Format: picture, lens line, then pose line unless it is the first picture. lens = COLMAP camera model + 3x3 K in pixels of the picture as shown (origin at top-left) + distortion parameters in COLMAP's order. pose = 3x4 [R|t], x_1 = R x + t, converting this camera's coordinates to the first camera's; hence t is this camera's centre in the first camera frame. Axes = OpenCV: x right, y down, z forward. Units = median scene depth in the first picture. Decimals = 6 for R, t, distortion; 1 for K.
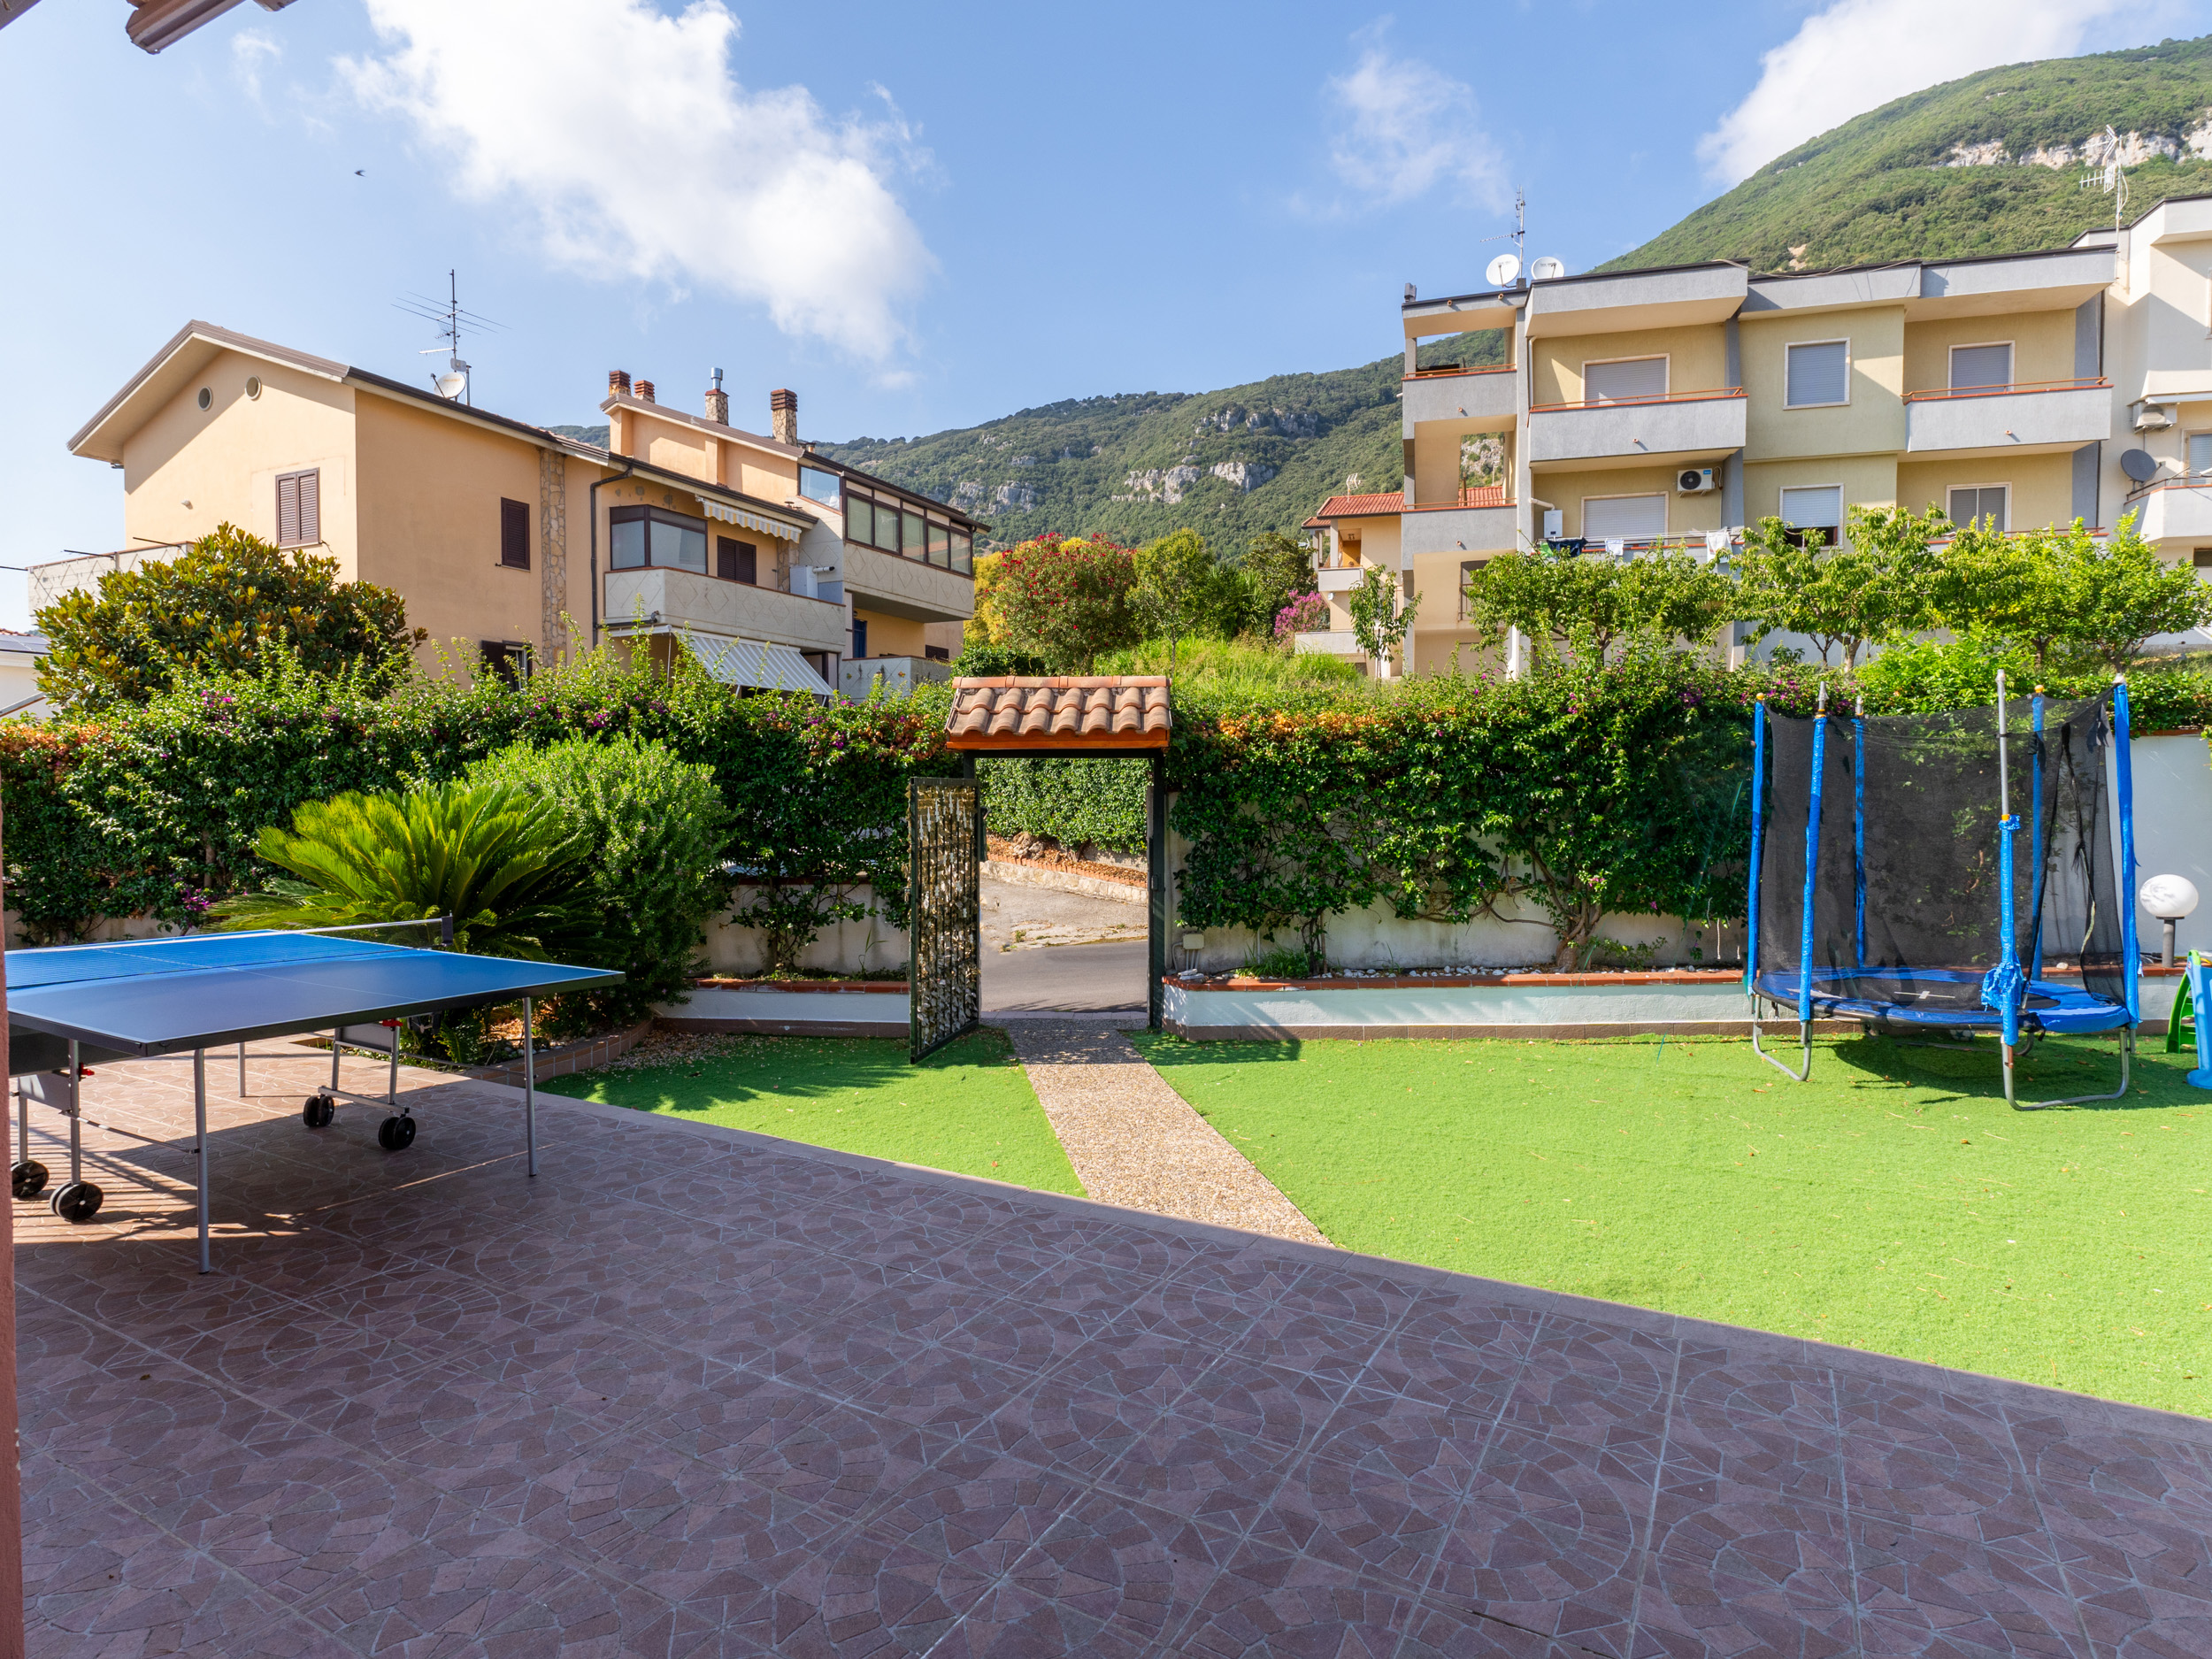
lens RADIAL K [[1181.5, 0, 1103.0], [0, 1181.5, 818.5], [0, 0, 1]] dist [0.000481, 0.000553]
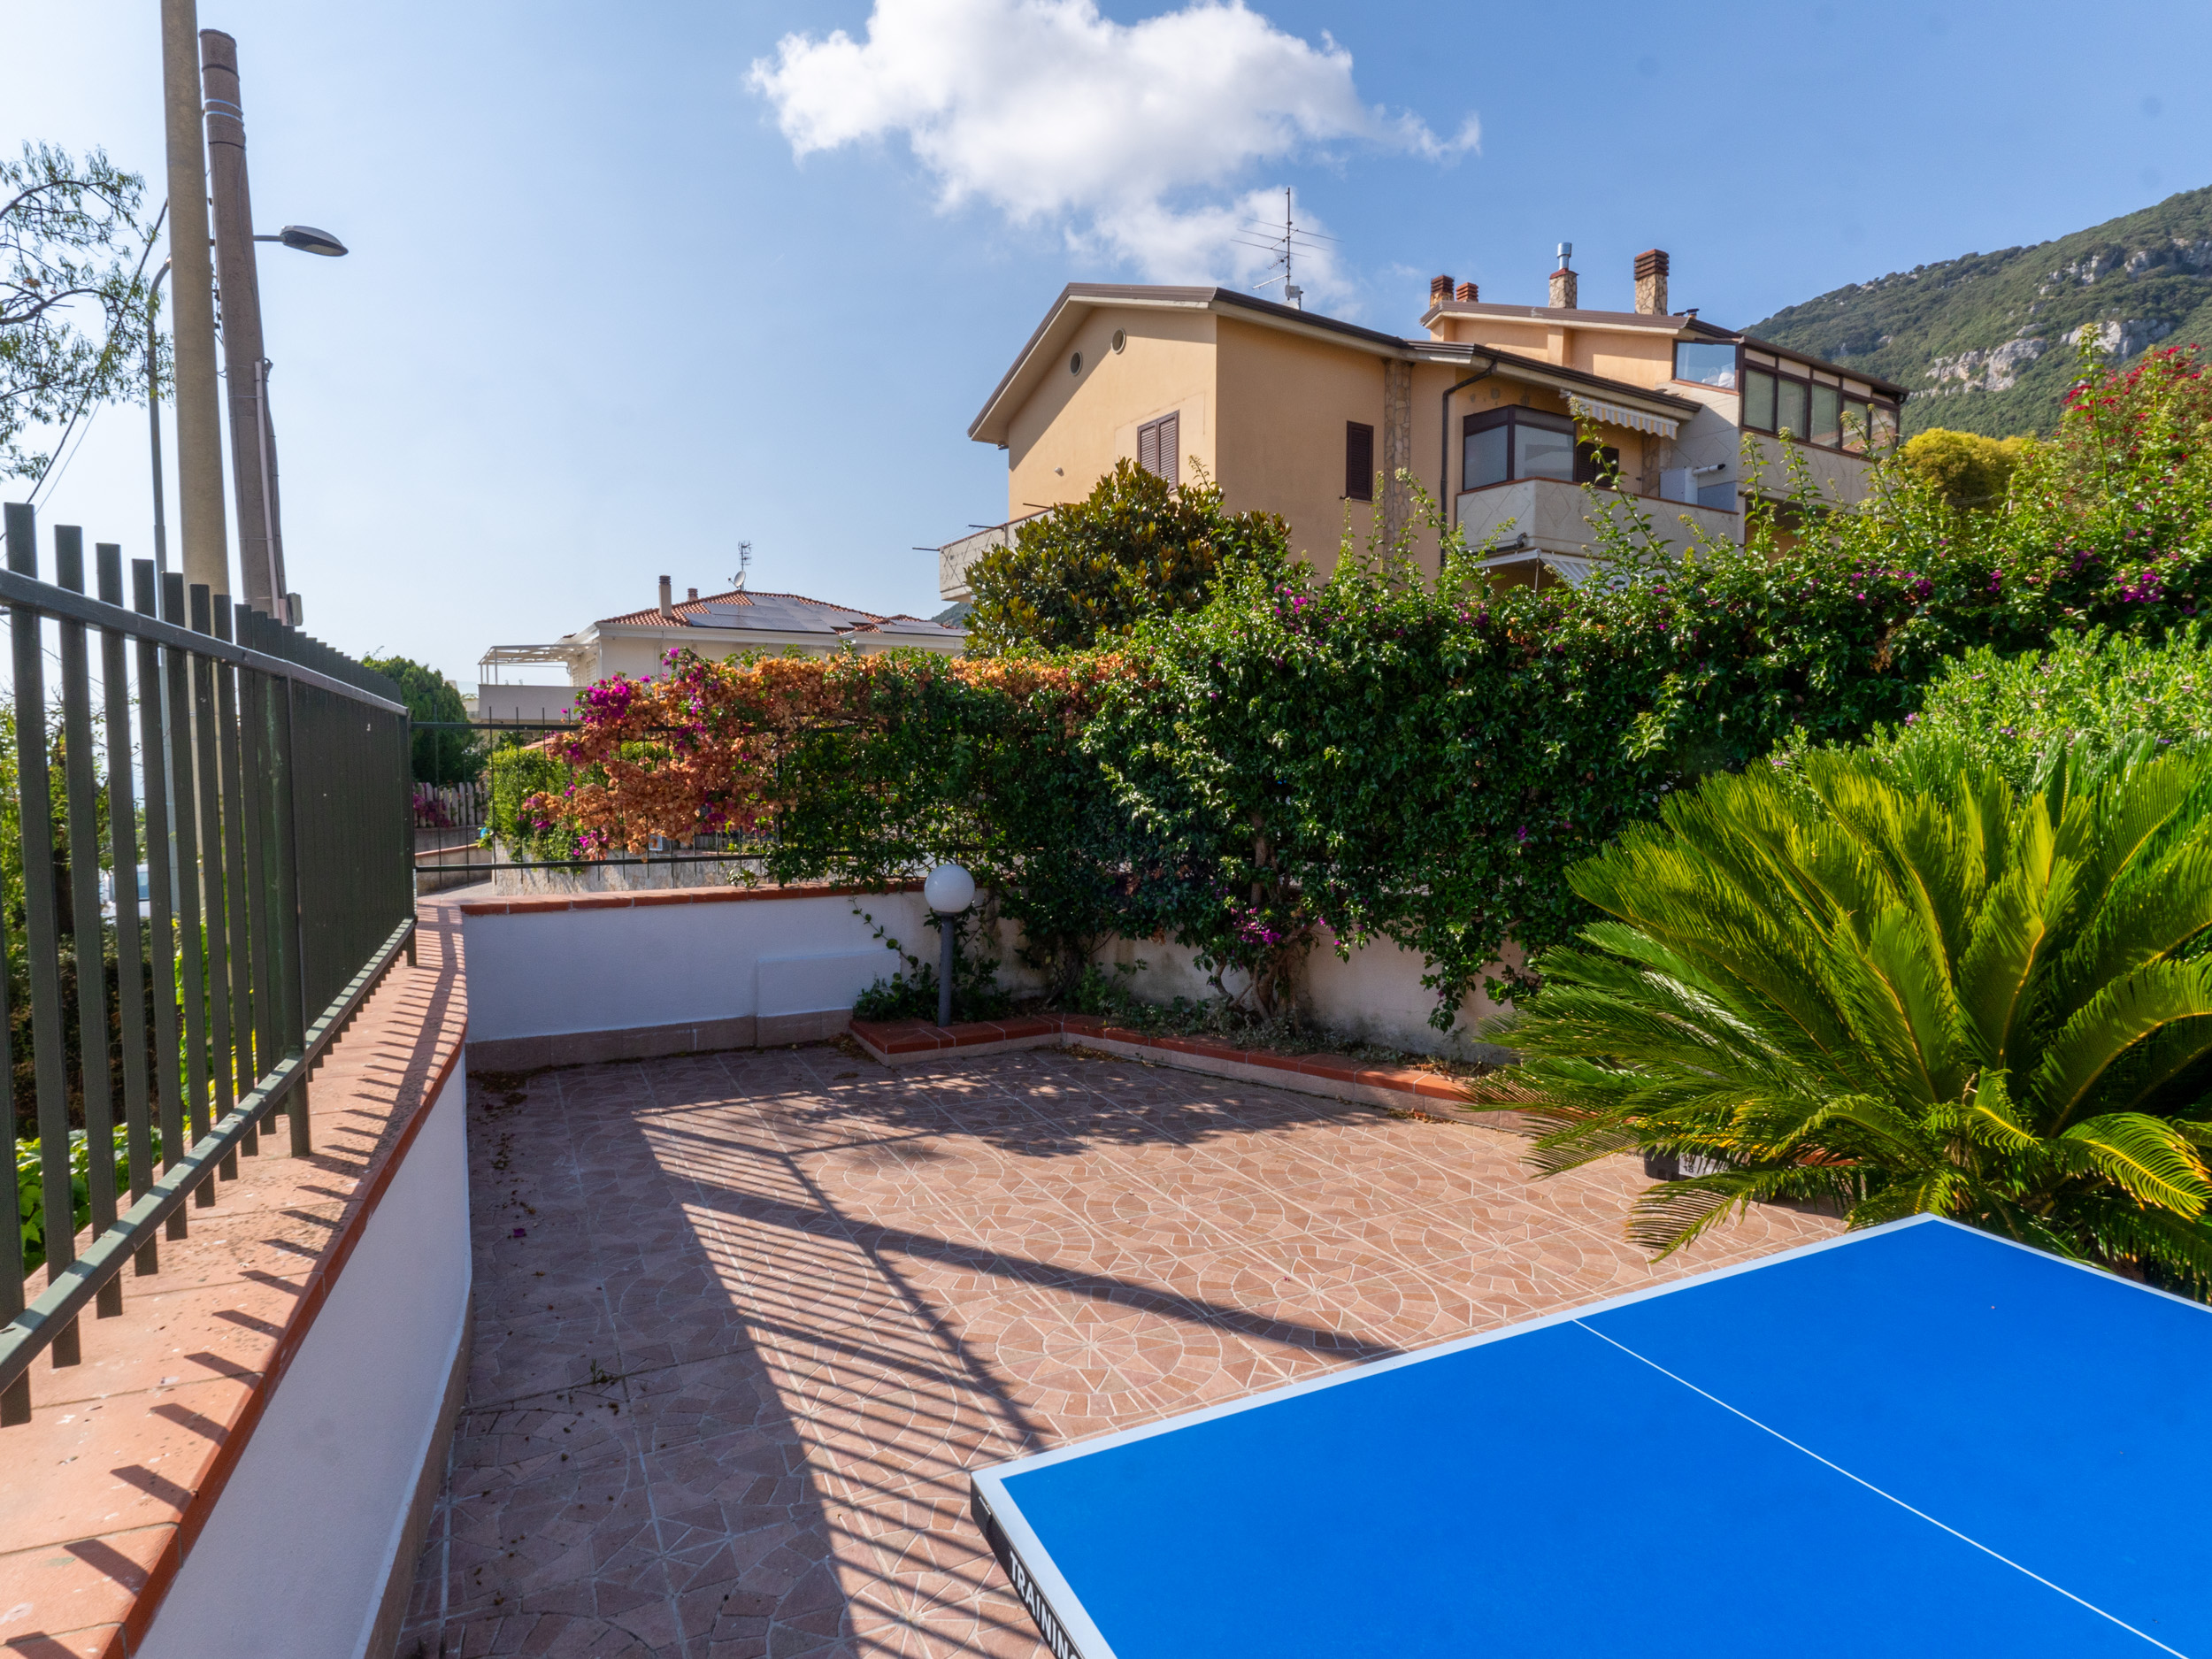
lens RADIAL K [[1186.3, 0, 1105.7], [0, 1186.3, 823.8], [0, 0, 1]] dist [-0.000451, 0.000342]
pose [[0.838955, 0.036787, -0.542956, -0.185472], [-0.016815, 0.998989, 0.041702, -0.003723], [0.543941, -0.025856, 0.838725, 0.163009]]
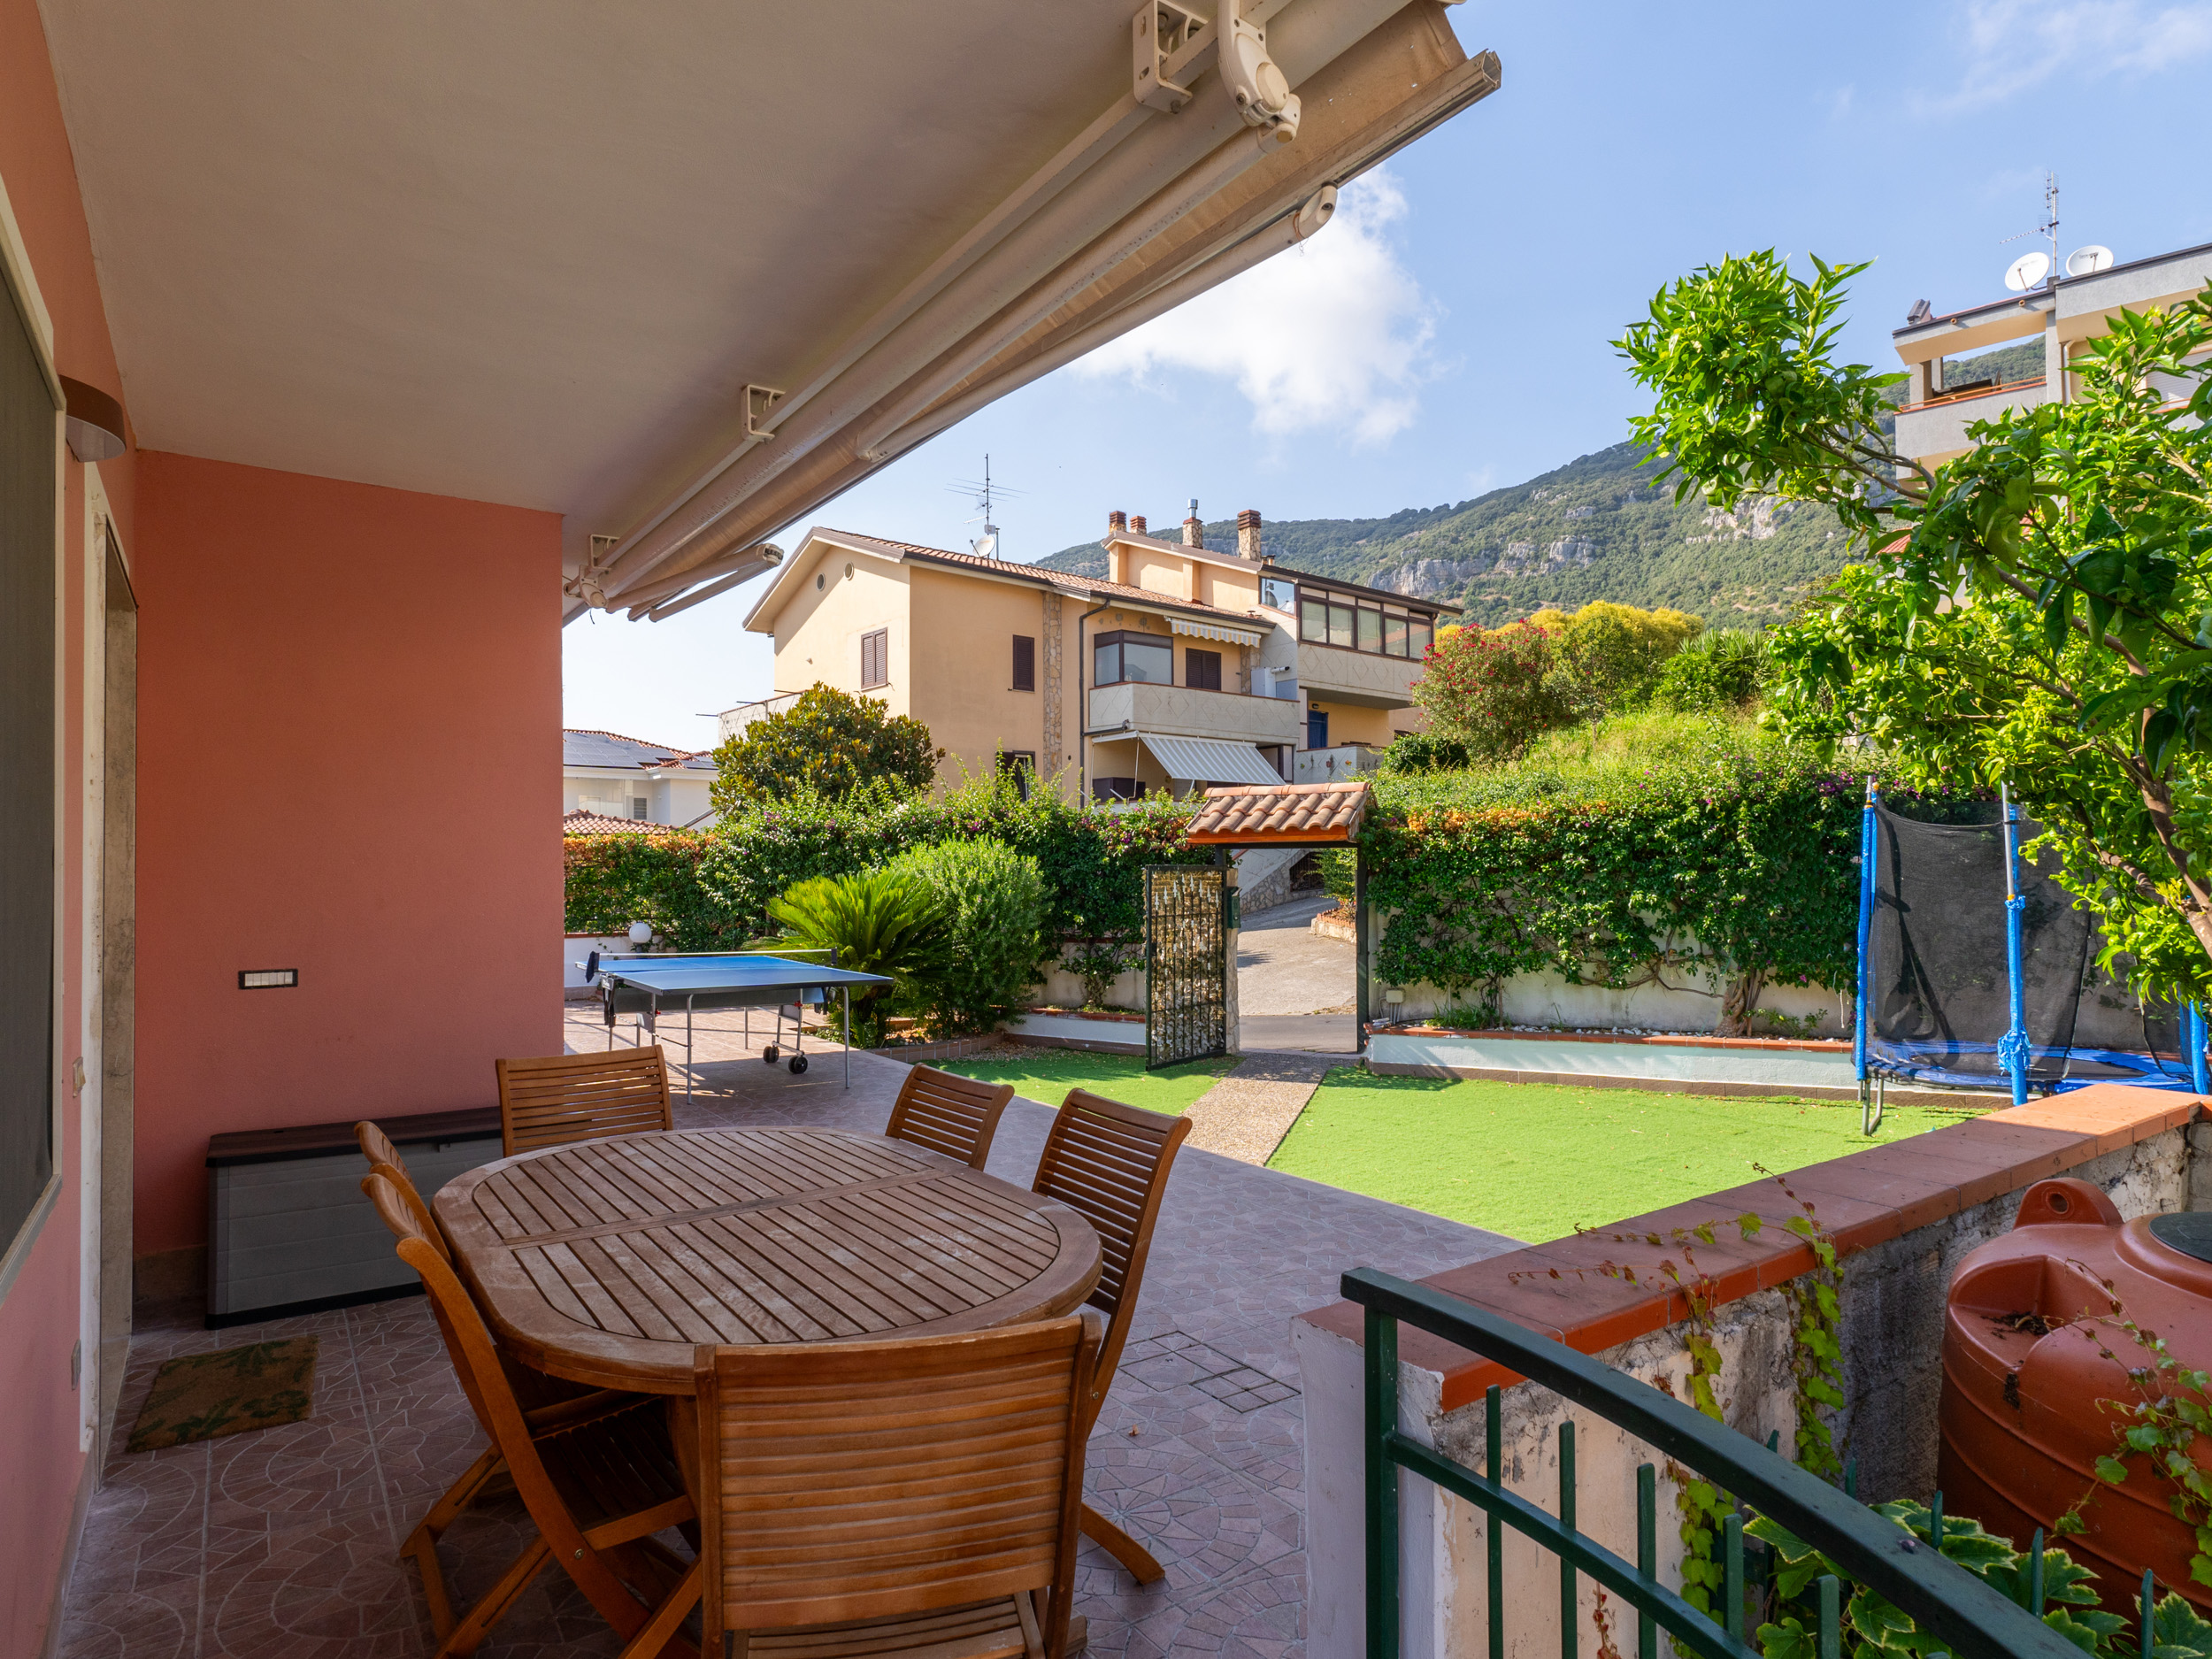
lens RADIAL K [[1209.6, 0, 1106.0], [0, 1209.6, 850.4], [0, 0, 1]] dist [-0.000998, -0.000705]
pose [[0.903763, -0.010421, -0.427907, 0.129416], [-0.006819, 0.999226, -0.038737, 0.001233], [0.427980, 0.037927, 0.902992, -0.100062]]
